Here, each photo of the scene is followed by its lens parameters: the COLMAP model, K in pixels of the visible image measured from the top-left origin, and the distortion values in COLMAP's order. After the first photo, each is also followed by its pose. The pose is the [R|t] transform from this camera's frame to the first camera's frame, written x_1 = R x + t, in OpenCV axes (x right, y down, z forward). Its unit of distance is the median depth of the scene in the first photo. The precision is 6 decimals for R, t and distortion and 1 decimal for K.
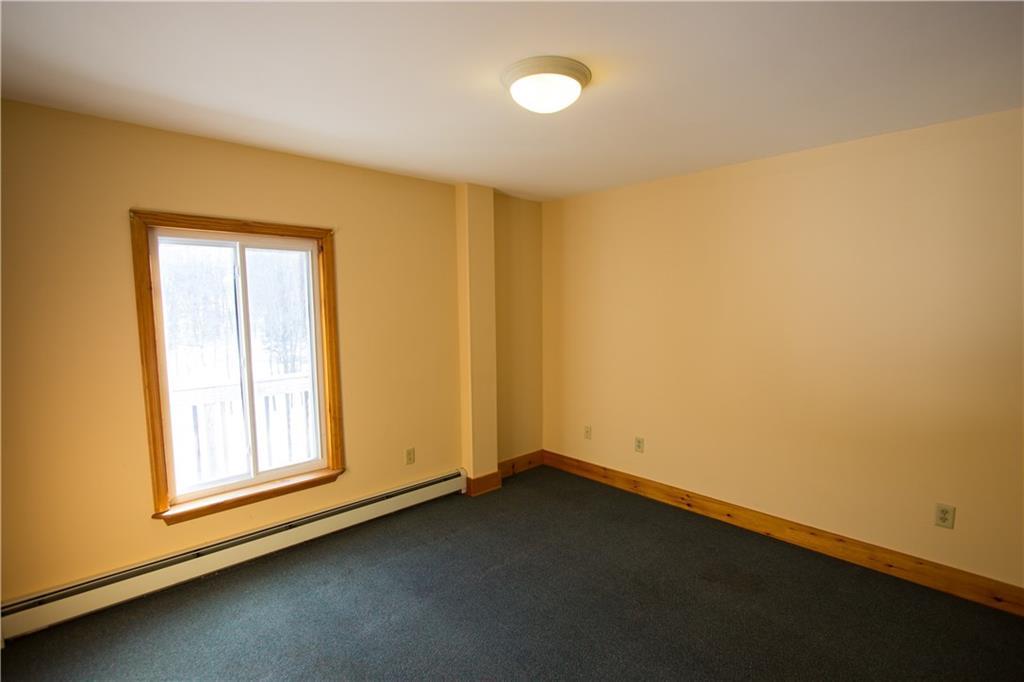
lens RADIAL K [[479.3, 0, 513.7], [0, 479.3, 344.3], [0, 0, 1]] dist [-0.013427, 0.002394]
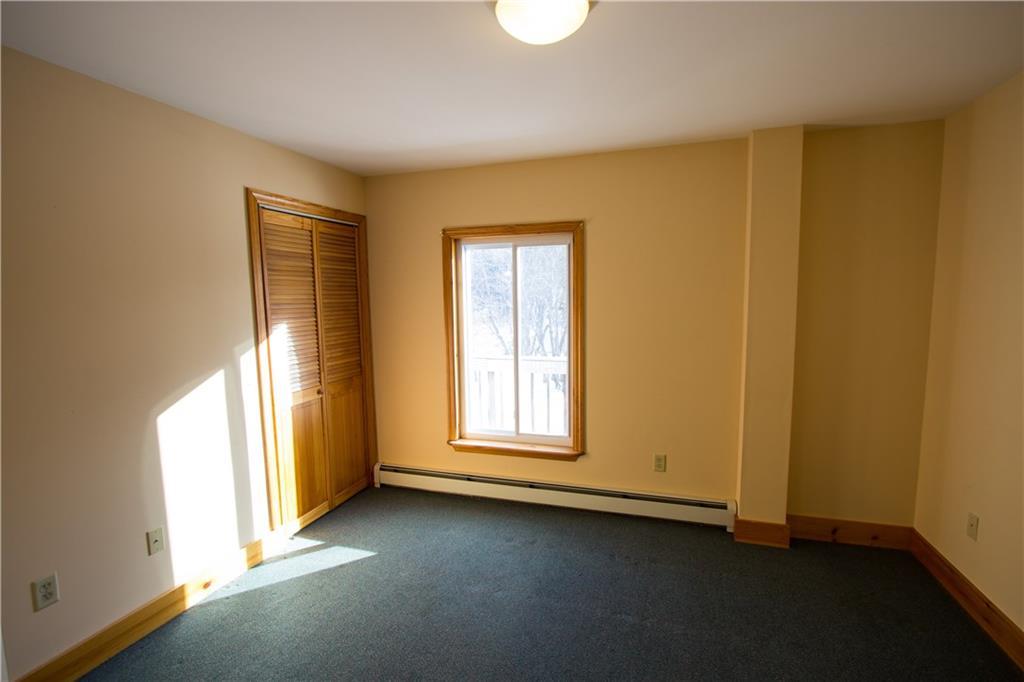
lens RADIAL K [[479.3, 0, 512.2], [0, 479.3, 342.9], [0, 0, 1]] dist [-0.013427, 0.002394]
pose [[0.490528, 0.092859, -0.866464, 0.460533], [-0.062060, 0.995504, 0.071554, -0.042197], [0.869213, 0.018673, 0.494086, 0.360807]]
